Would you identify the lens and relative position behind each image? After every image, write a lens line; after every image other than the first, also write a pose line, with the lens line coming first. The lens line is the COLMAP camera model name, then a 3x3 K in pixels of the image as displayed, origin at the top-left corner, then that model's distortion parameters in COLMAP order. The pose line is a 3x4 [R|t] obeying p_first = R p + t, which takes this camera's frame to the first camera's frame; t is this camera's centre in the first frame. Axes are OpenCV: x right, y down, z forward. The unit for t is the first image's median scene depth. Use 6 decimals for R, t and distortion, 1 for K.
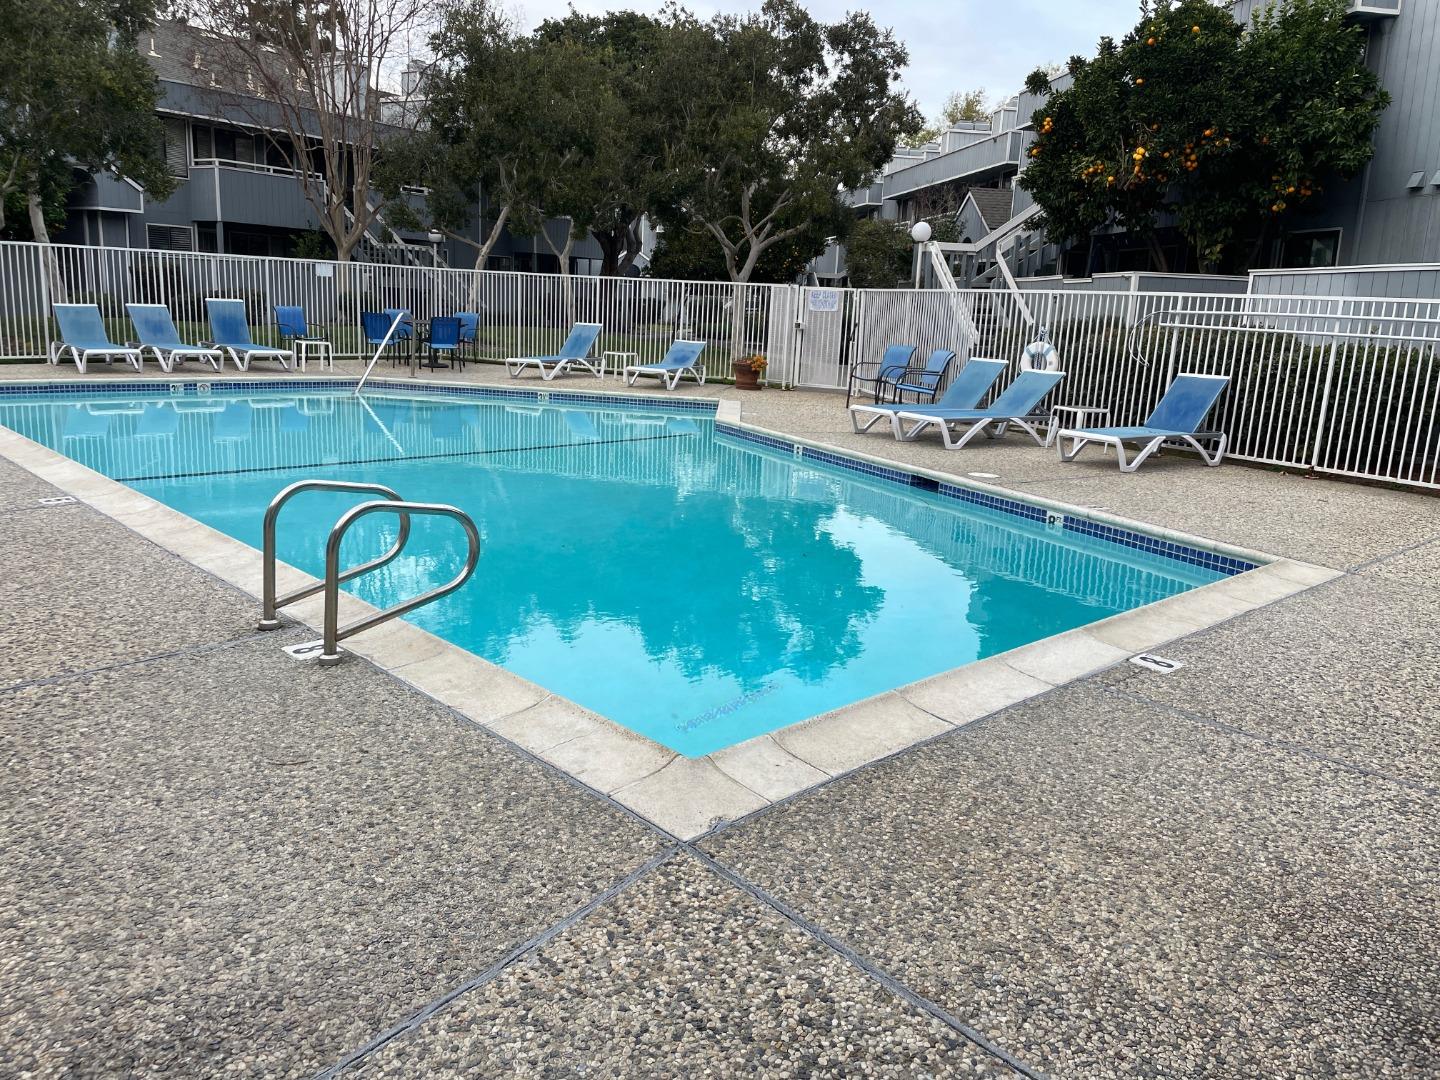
lens RADIAL K [[1143.7, 0, 720.6], [0, 1143.7, 541.3], [0, 0, 1]] dist [0.105991, -0.145901]
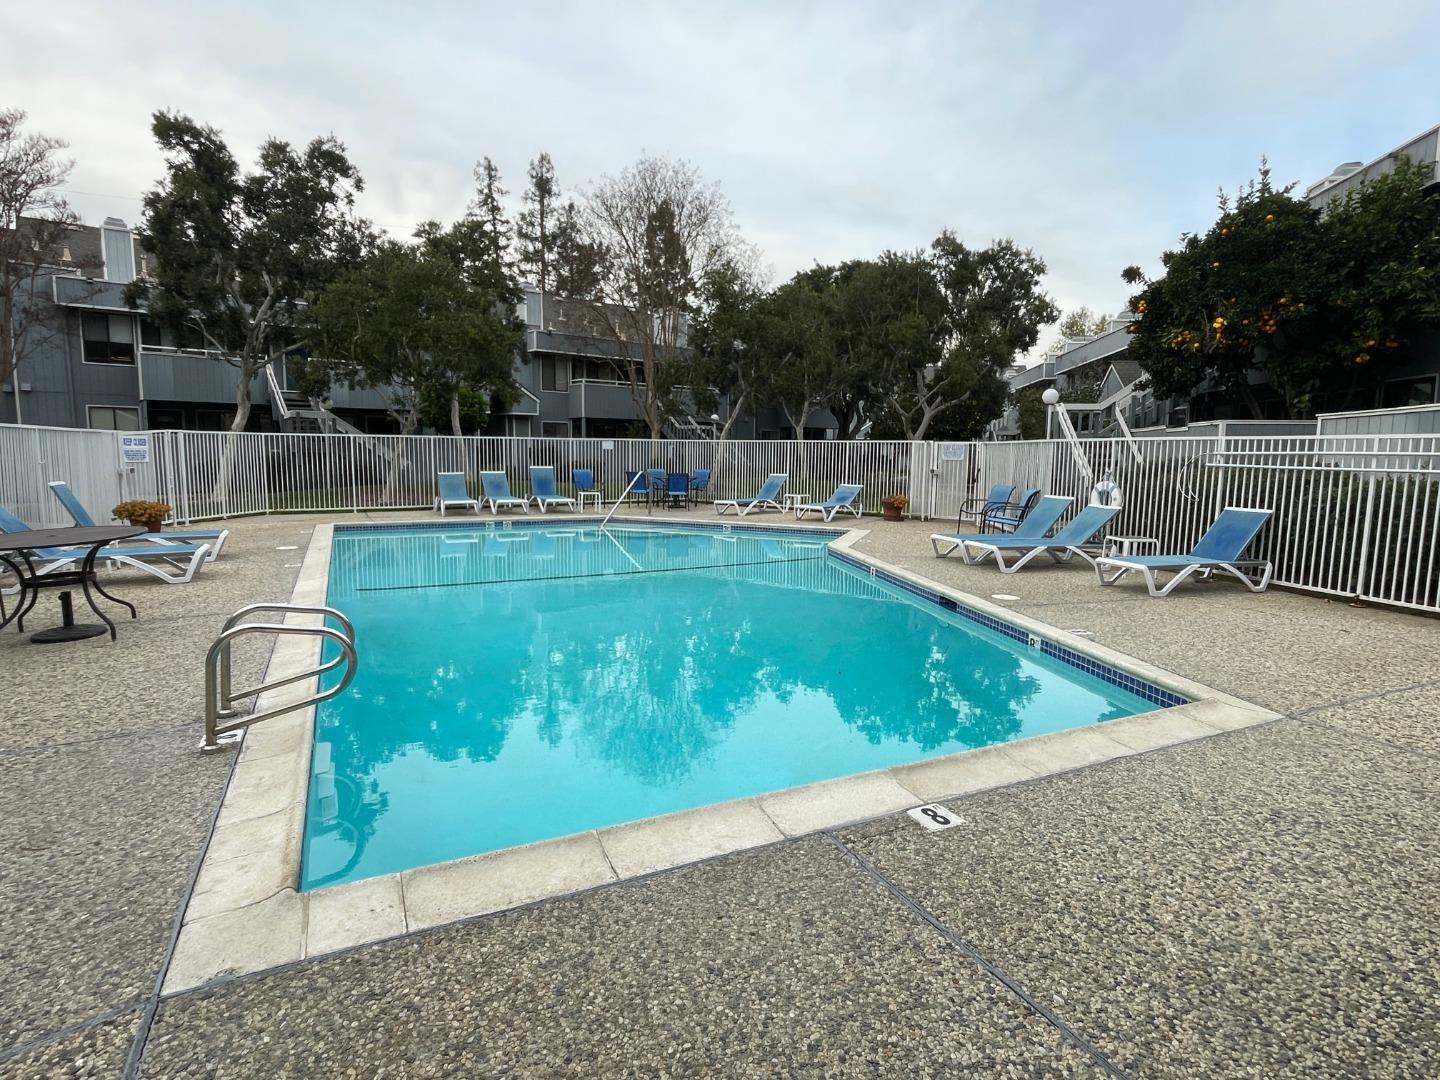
lens RADIAL K [[797.4, 0, 721.9], [0, 797.4, 539.2], [0, 0, 1]] dist [-0.003121, -0.000670]
pose [[0.947614, -0.000429, -0.319418, 0.140211], [-0.033085, 0.994489, -0.099486, -0.017333], [0.317701, 0.104842, 0.942377, 0.100286]]
